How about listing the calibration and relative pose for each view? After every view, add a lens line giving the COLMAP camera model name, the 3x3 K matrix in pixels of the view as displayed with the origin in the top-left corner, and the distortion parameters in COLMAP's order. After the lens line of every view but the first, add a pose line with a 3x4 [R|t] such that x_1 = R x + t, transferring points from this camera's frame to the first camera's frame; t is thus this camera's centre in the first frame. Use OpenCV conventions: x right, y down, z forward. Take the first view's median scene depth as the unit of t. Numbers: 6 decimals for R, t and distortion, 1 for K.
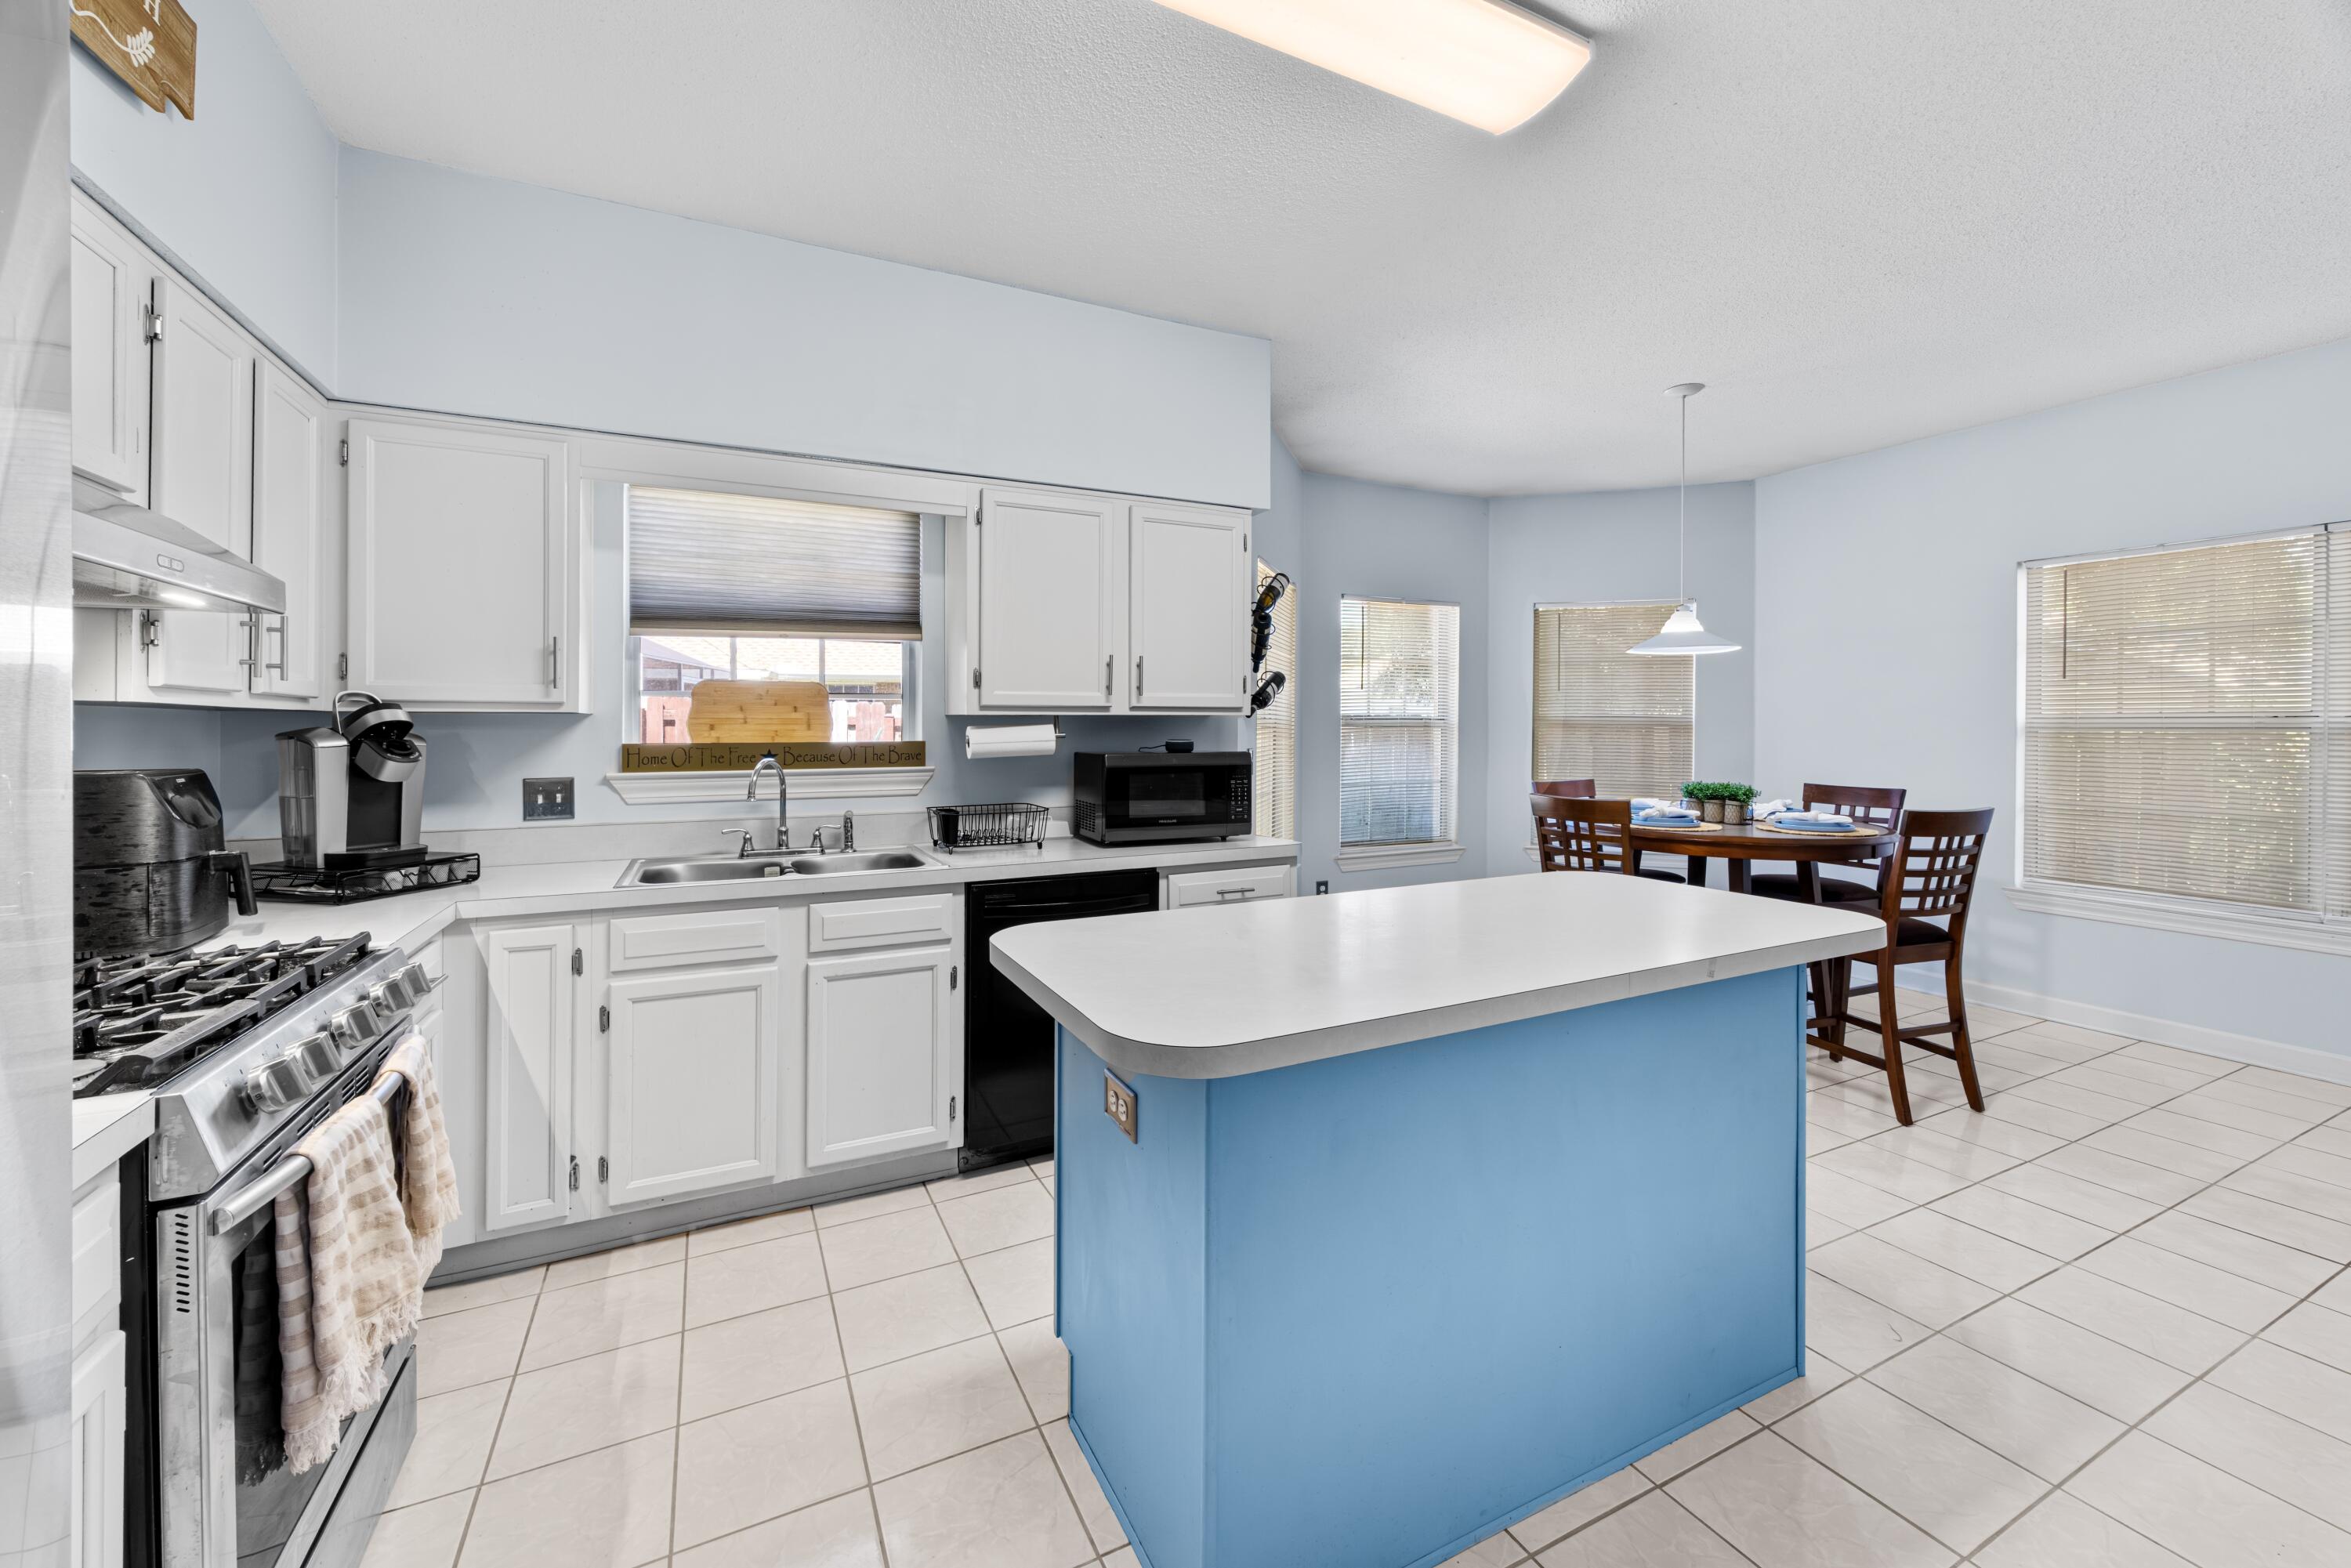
lens RADIAL K [[929.6, 0, 1168.6], [0, 929.6, 736.2], [0, 0, 1]] dist [-0.001367, -0.000342]
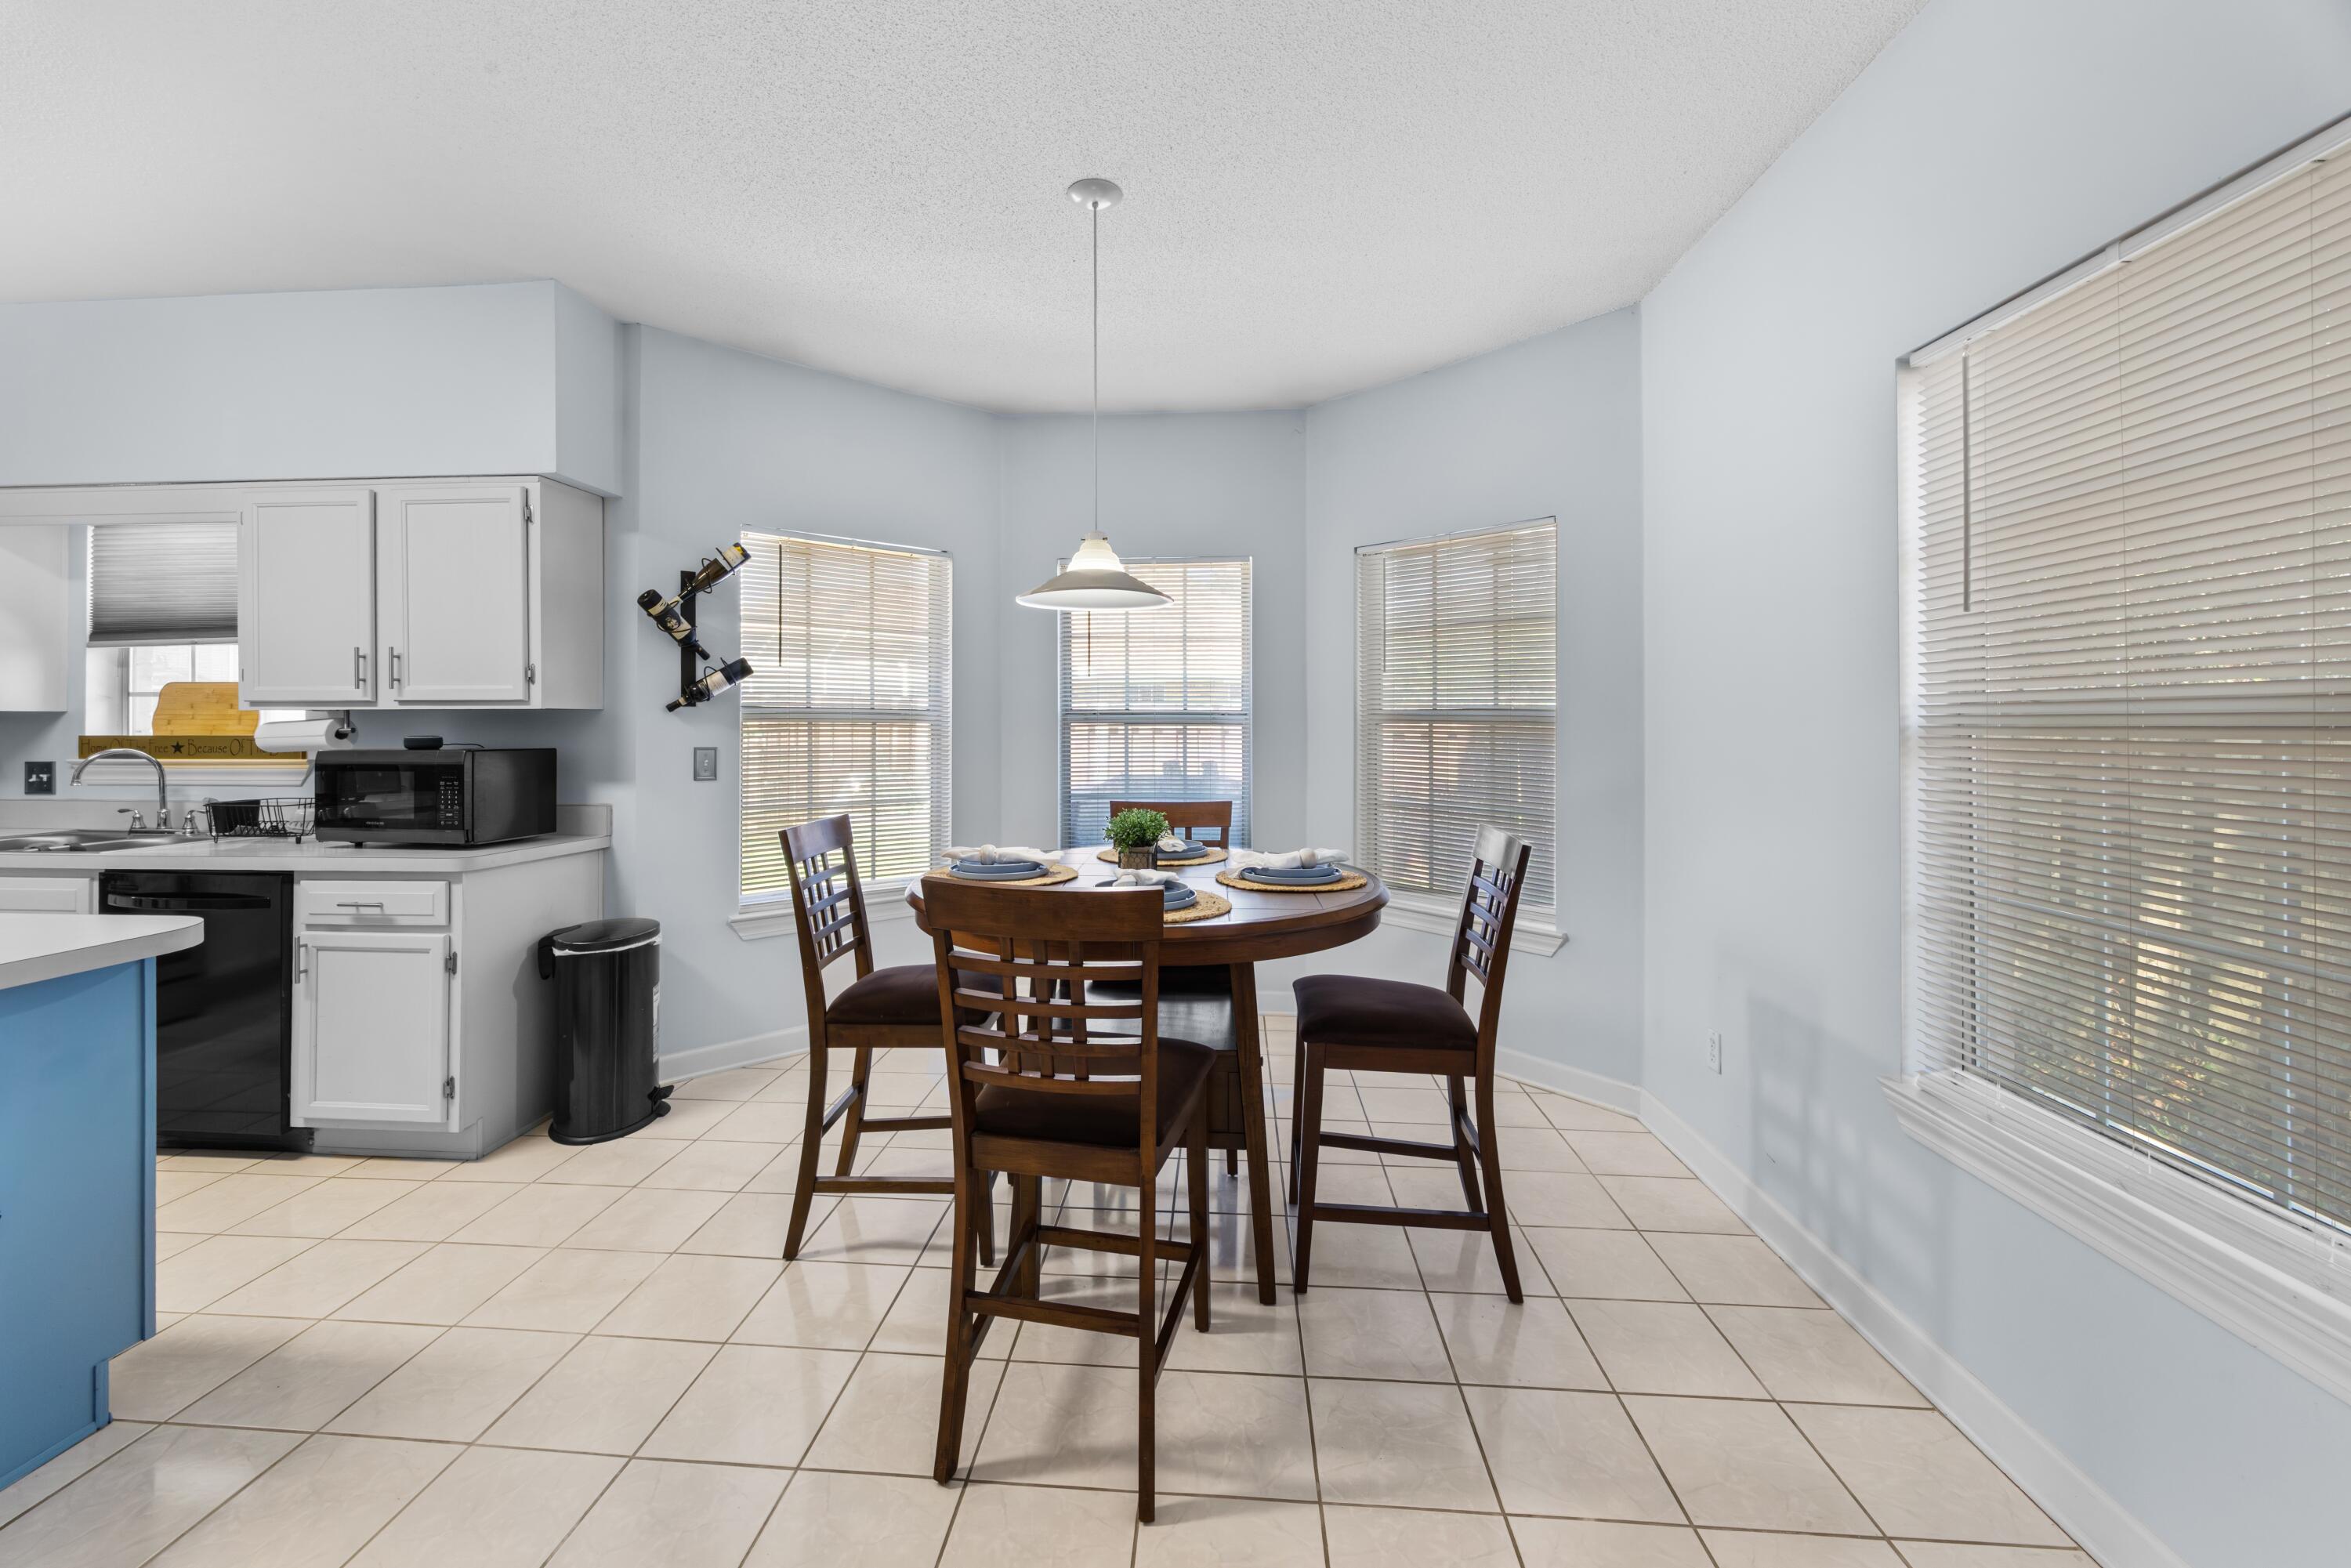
lens RADIAL K [[914.5, 0, 1167.7], [0, 914.5, 723.0], [0, 0, 1]] dist [-0.000047, 0.000039]
pose [[0.863779, 0.000183, -0.503870, 1.173132], [-0.003928, 0.999972, -0.006371, -0.006469], [0.503855, 0.007483, 0.863756, 0.623877]]
